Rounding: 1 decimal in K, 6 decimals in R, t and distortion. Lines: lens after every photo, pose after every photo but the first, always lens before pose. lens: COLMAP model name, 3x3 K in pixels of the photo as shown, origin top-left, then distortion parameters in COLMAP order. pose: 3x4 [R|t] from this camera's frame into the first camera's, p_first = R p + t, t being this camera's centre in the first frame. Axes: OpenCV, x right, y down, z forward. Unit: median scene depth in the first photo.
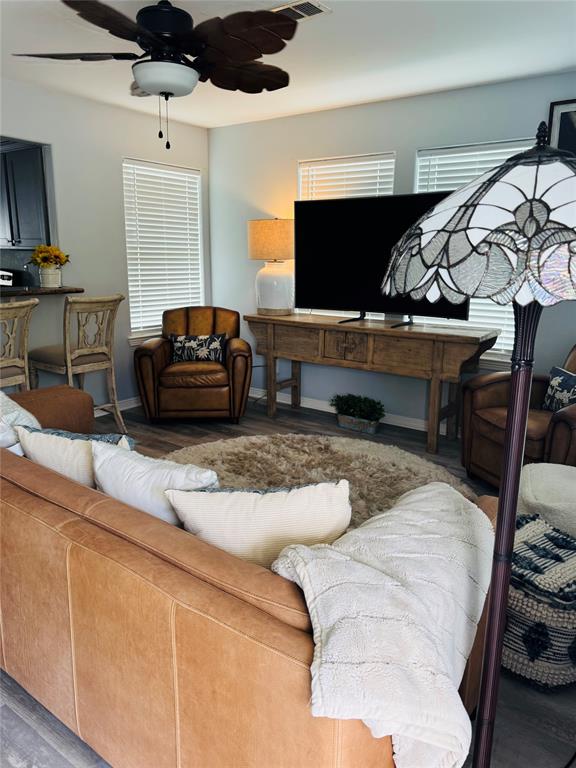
lens RADIAL K [[572.9, 0, 285.1], [0, 572.9, 385.2], [0, 0, 1]] dist [0.044538, -0.045064]
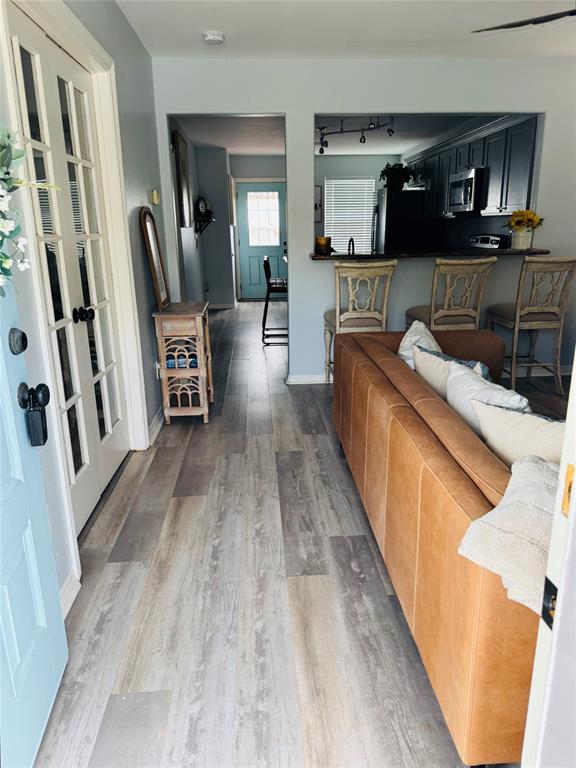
lens RADIAL K [[546.4, 0, 285.8], [0, 546.4, 381.3], [0, 0, 1]] dist [0.030743, -0.030493]
pose [[0.661726, 0.187775, -0.725851, 0.138671], [-0.148322, 0.981782, 0.118764, 0.024938], [0.734928, 0.029070, 0.677521, -0.028109]]
